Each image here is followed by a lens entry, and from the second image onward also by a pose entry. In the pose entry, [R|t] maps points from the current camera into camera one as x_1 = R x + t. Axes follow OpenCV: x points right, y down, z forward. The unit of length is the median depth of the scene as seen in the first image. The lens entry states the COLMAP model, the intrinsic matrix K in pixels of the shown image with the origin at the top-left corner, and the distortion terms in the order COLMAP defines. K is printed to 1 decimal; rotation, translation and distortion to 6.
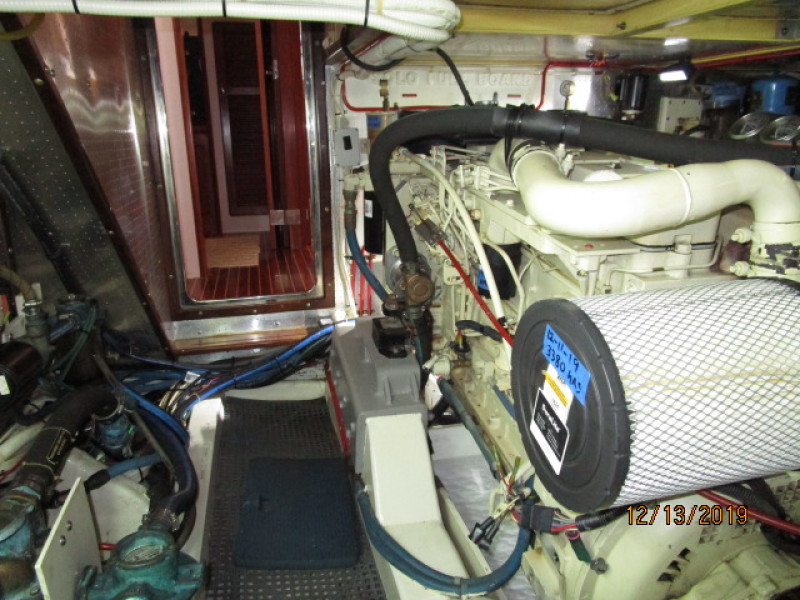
lens RADIAL K [[556.8, 0, 394.4], [0, 556.8, 297.7], [0, 0, 1]] dist [-0.033716, 0.010450]
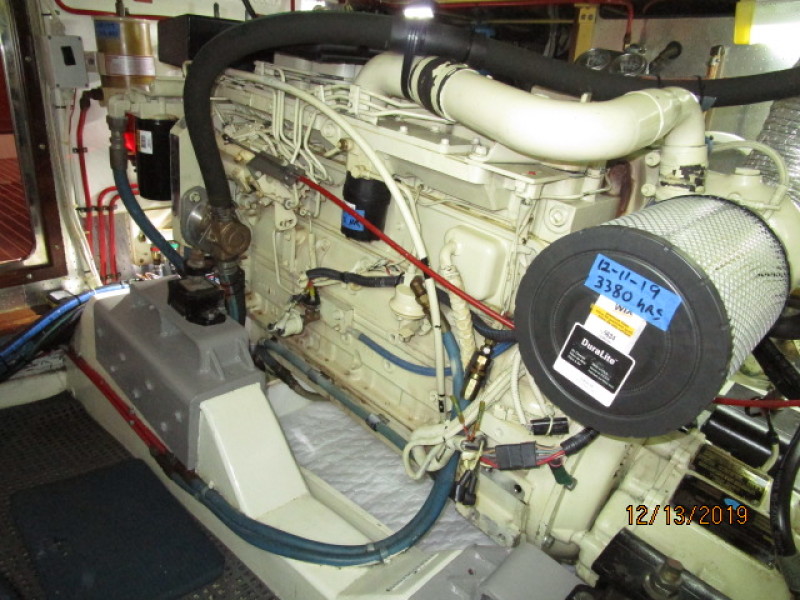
lens RADIAL K [[556.8, 0, 394.4], [0, 556.8, 297.7], [0, 0, 1]] dist [-0.033716, 0.010450]
pose [[0.836404, -0.141664, 0.529490, -0.239705], [0.089014, 0.988305, 0.123810, -0.011834], [-0.540837, -0.056423, 0.839233, 0.185525]]
